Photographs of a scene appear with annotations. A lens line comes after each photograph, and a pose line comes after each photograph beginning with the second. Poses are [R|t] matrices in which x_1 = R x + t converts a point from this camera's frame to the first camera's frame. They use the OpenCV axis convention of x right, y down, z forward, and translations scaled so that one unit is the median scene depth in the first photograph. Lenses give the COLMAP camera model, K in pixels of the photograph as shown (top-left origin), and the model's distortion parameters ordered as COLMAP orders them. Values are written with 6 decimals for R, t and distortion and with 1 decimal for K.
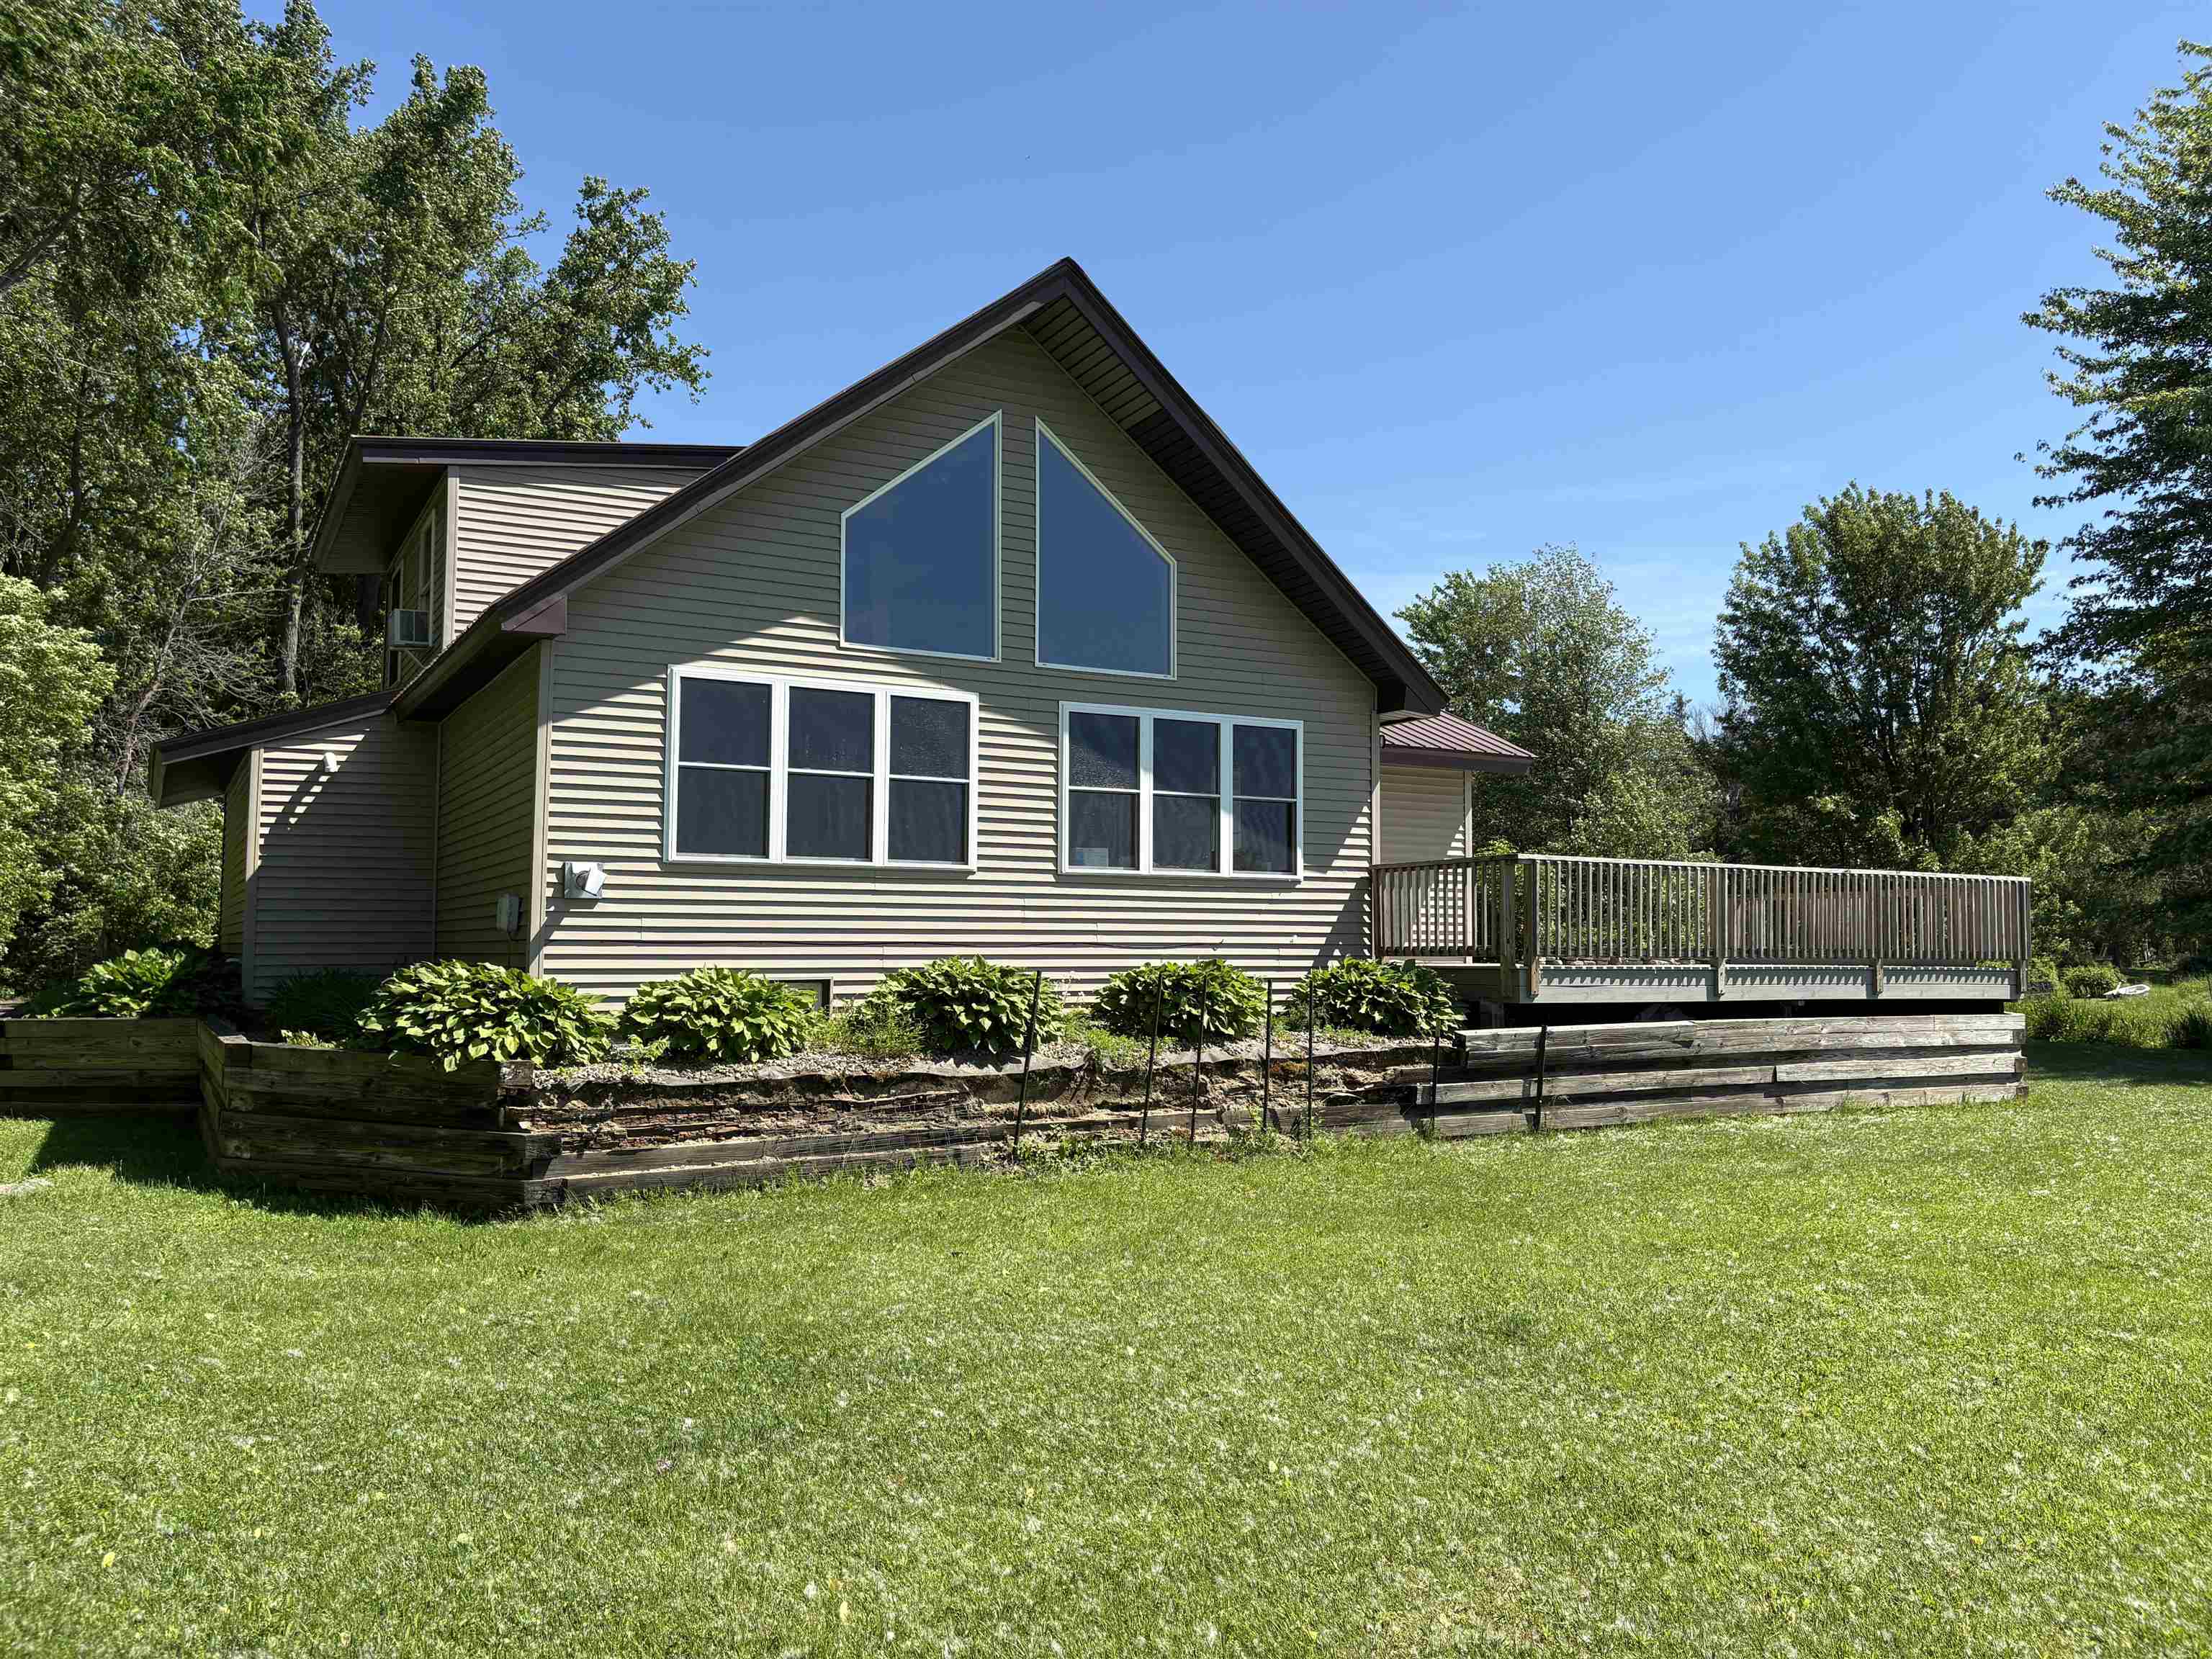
lens RADIAL K [[1665.9, 0, 1106.0], [0, 1665.9, 829.5], [0, 0, 1]] dist [0.067558, -0.055869]
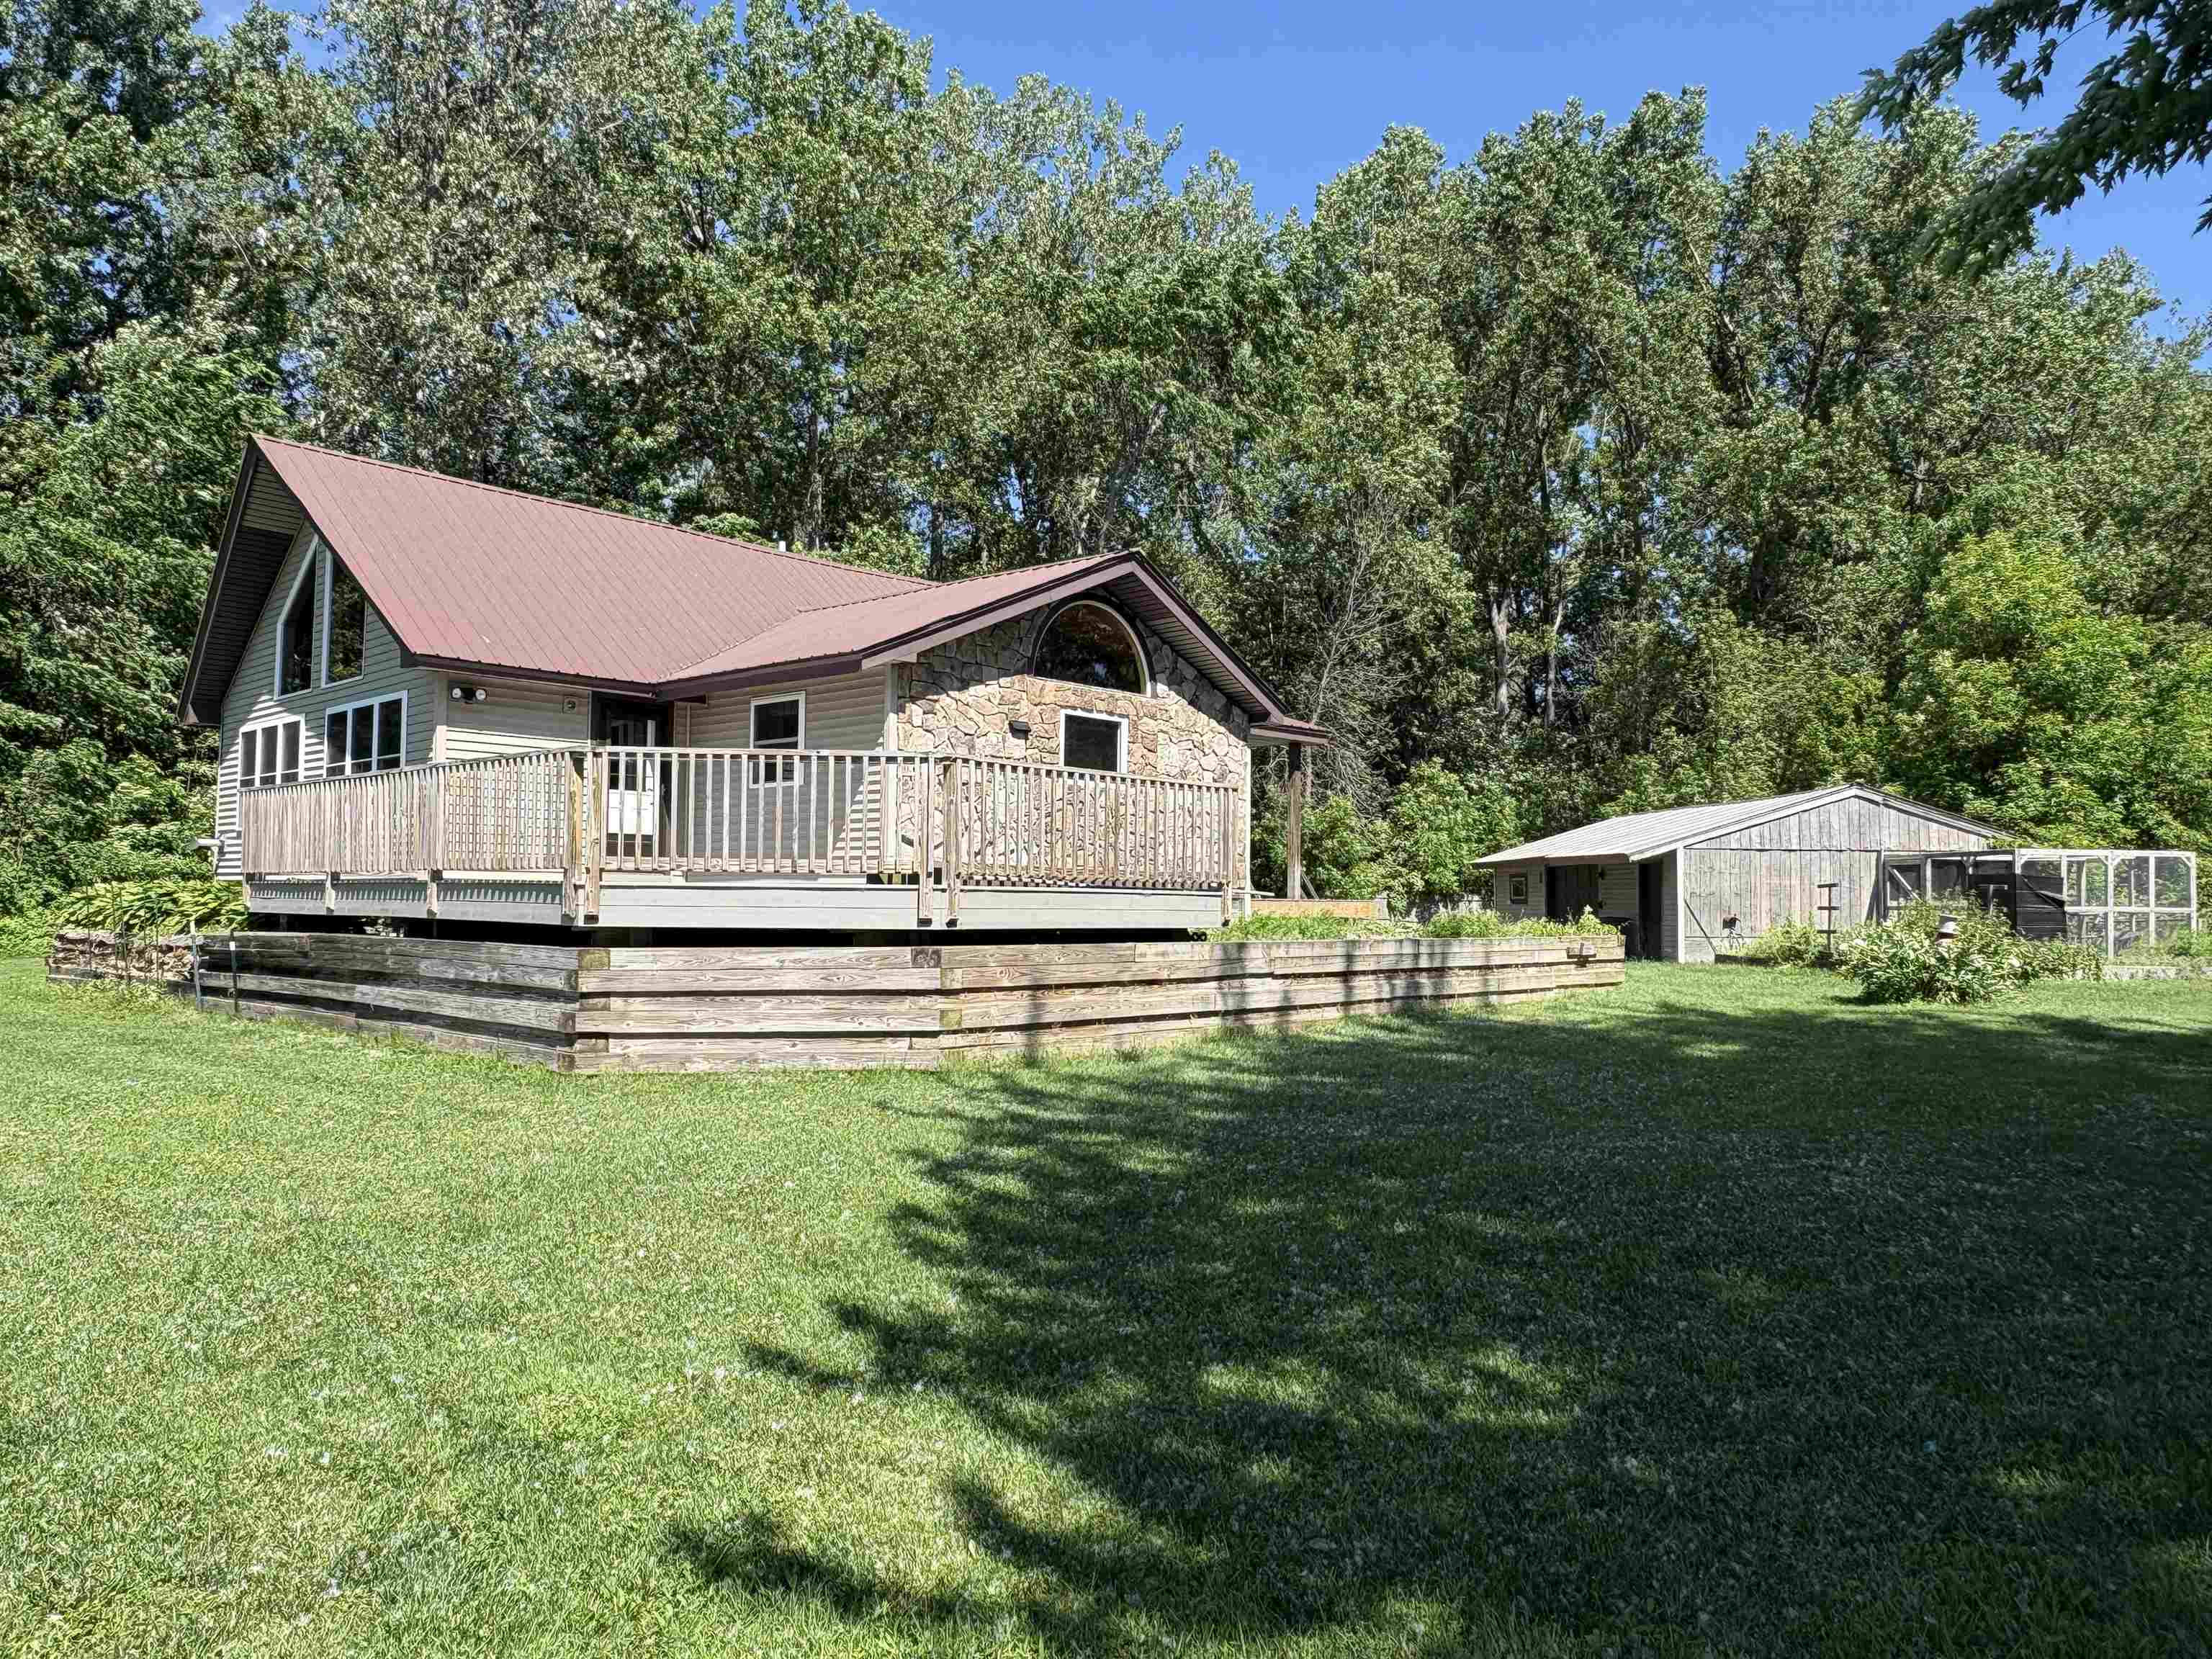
lens RADIAL K [[1489.9, 0, 1092.8], [0, 1489.9, 835.0], [0, 0, 1]] dist [-0.000227, -0.001022]
pose [[0.295753, -0.045114, -0.954199, 1.465302], [0.059044, 0.997838, -0.028876, 0.116105], [0.953438, -0.047800, 0.297777, 1.274825]]
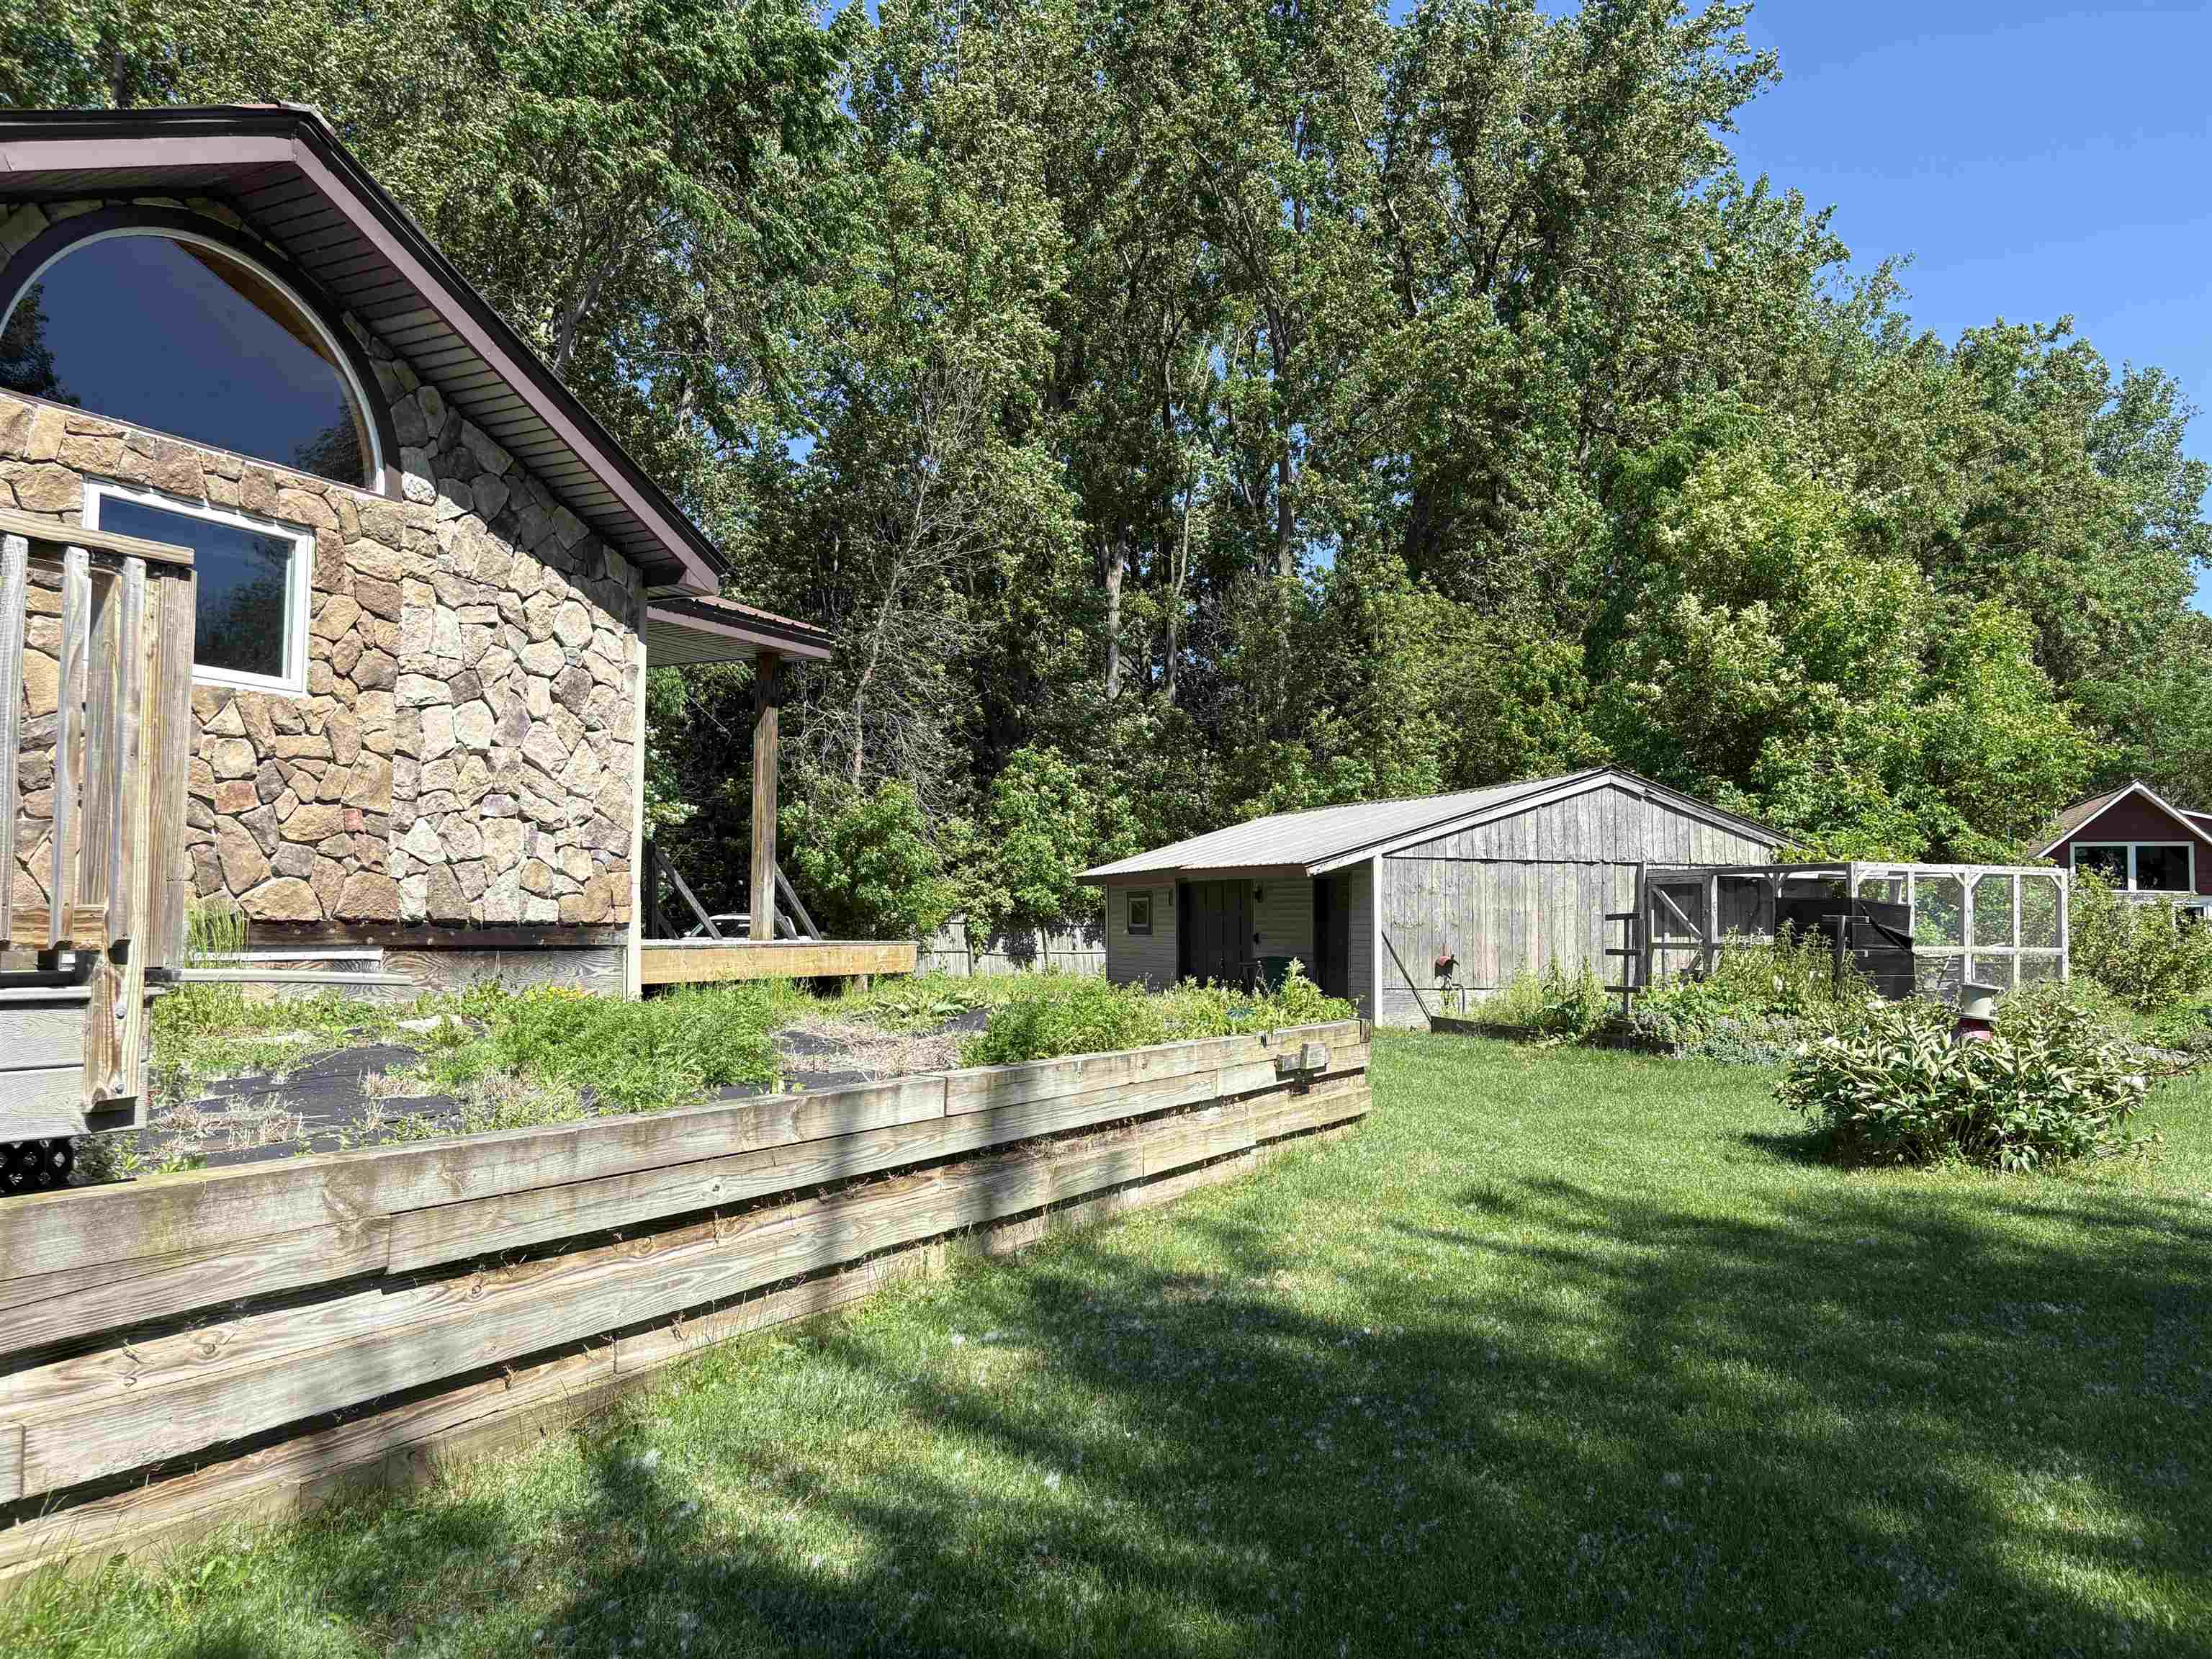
lens RADIAL K [[1665.9, 0, 1106.0], [0, 1665.9, 829.5], [0, 0, 1]] dist [0.067558, -0.055869]
pose [[0.538162, -0.047457, -0.841504, 0.903741], [0.052405, 0.998366, -0.022788, 0.119694], [0.841211, -0.031835, 0.539769, 1.615083]]
